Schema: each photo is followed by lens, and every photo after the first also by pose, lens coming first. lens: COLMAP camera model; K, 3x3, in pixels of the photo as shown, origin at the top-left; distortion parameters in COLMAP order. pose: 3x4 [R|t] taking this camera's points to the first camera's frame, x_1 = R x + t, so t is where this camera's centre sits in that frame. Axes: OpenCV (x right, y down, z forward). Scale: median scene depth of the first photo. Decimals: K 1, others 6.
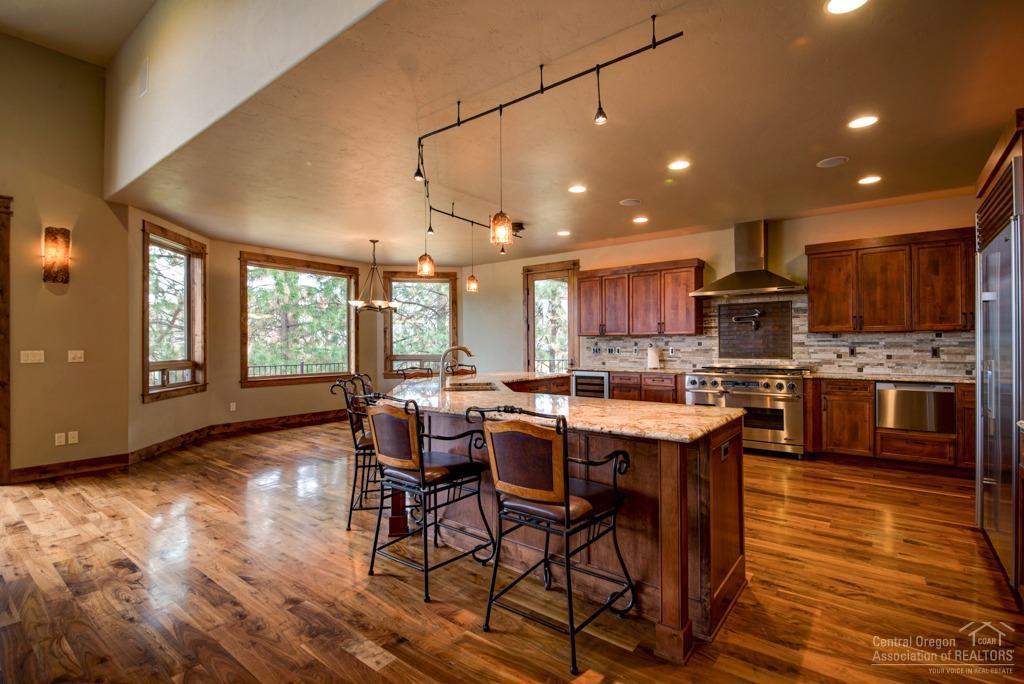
lens RADIAL K [[477.9, 0, 512.6], [0, 477.9, 344.1], [0, 0, 1]] dist [0.000249, -0.000201]
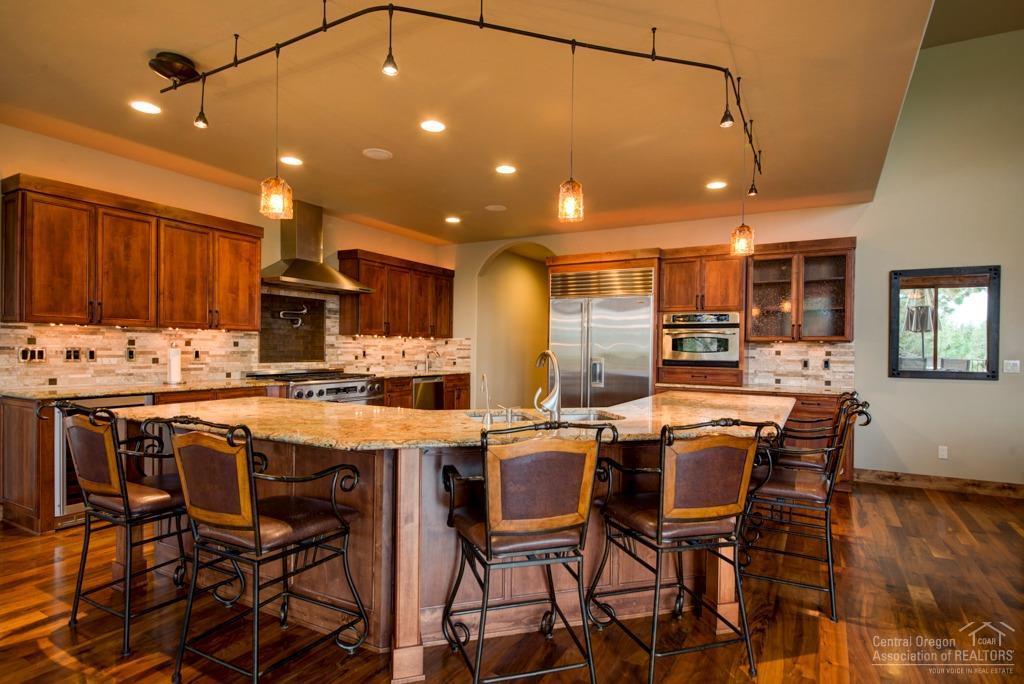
lens RADIAL K [[527.9, 0, 515.2], [0, 527.9, 345.1], [0, 0, 1]] dist [0.003355, 0.000248]
pose [[-0.157061, 0.005696, 0.987573, -0.498774], [-0.016871, 0.999822, -0.008450, 0.001070], [-0.987445, -0.017988, -0.156937, 0.771142]]
